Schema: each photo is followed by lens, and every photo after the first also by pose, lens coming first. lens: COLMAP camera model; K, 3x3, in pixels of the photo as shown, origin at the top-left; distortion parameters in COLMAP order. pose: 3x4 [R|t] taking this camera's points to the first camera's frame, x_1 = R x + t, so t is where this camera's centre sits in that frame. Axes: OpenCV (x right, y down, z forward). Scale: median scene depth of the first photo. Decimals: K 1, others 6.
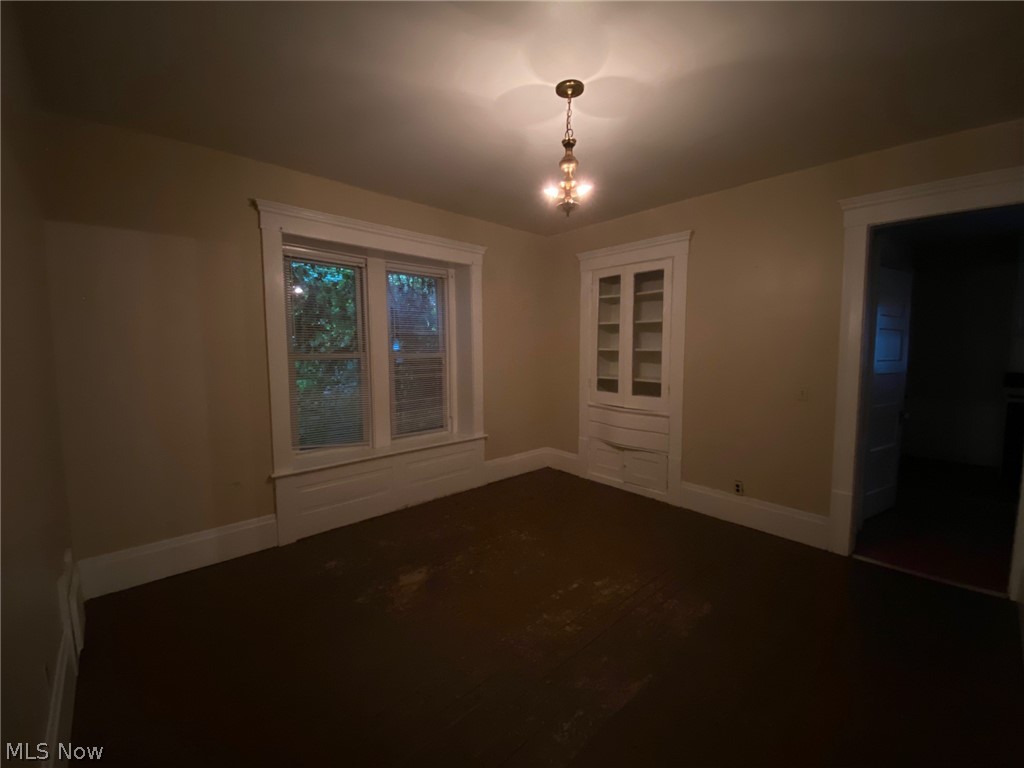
lens RADIAL K [[407.1, 0, 516.7], [0, 407.1, 382.6], [0, 0, 1]] dist [-0.020058, -0.006910]
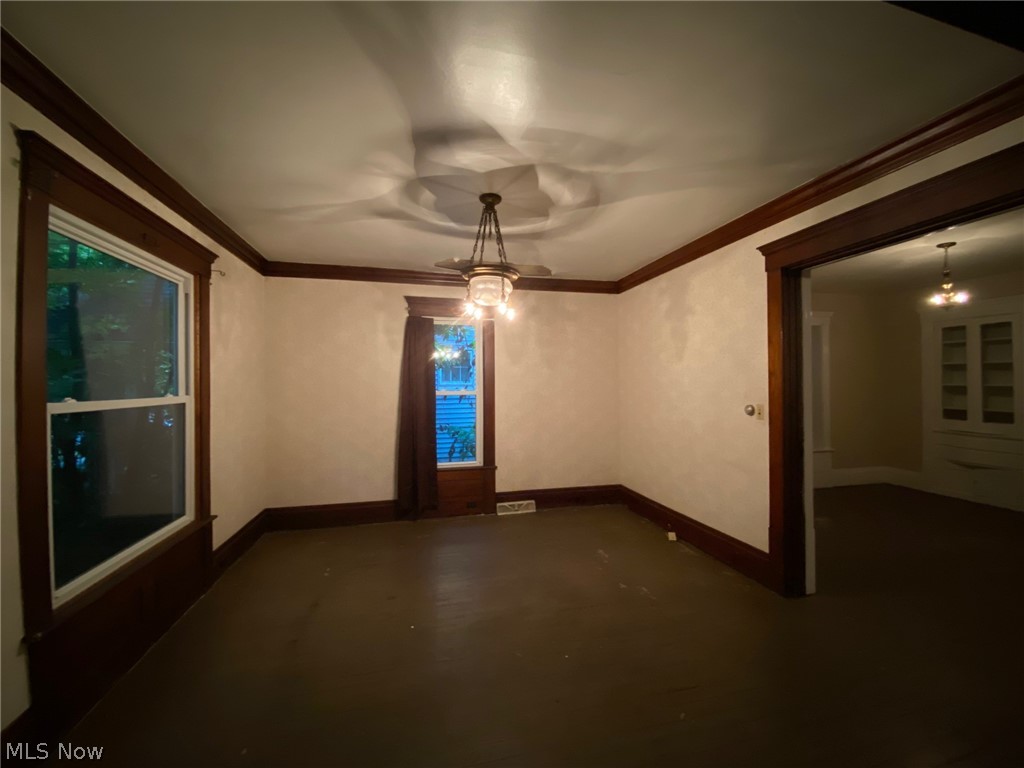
lens RADIAL K [[407.1, 0, 515.4], [0, 407.1, 385.7], [0, 0, 1]] dist [-0.020058, -0.006910]
pose [[0.849539, -0.002643, -0.527519, -0.278862], [-0.044834, 0.996008, -0.077192, 0.071850], [0.525617, 0.089228, 0.846029, -0.701937]]
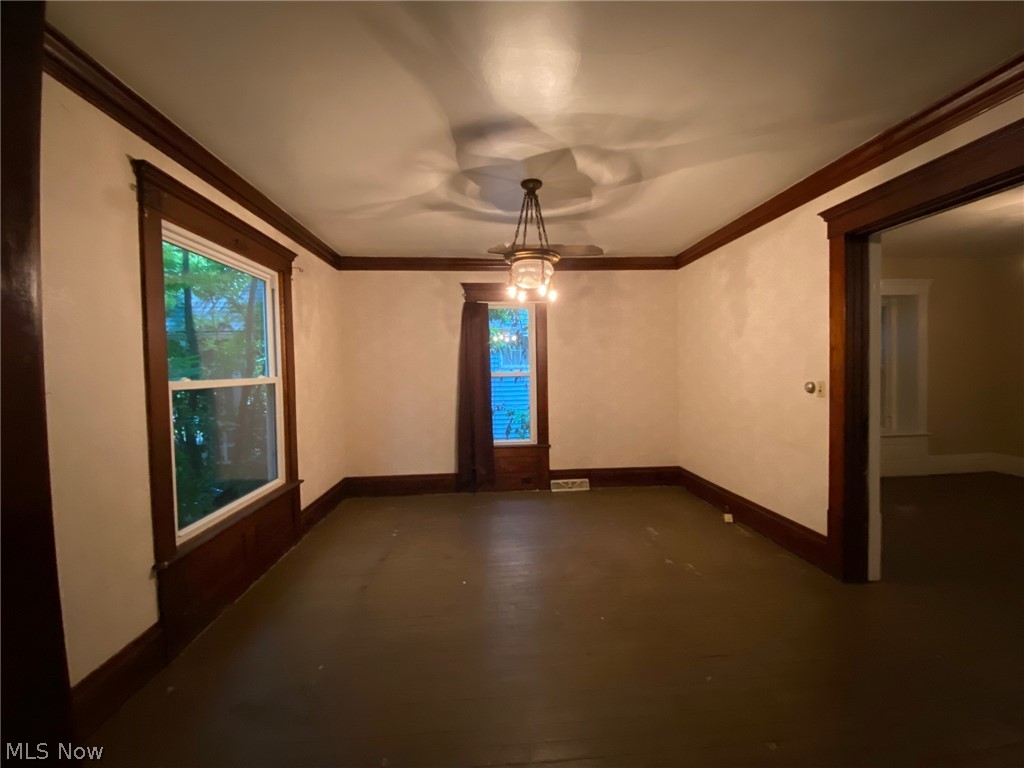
lens RADIAL K [[407.1, 0, 515.6], [0, 407.1, 385.9], [0, 0, 1]] dist [-0.020058, -0.006910]
pose [[0.750821, 0.014086, -0.660355, -0.227706], [-0.044702, 0.998564, -0.029526, 0.080687], [0.658991, 0.051687, 0.750373, -0.705721]]
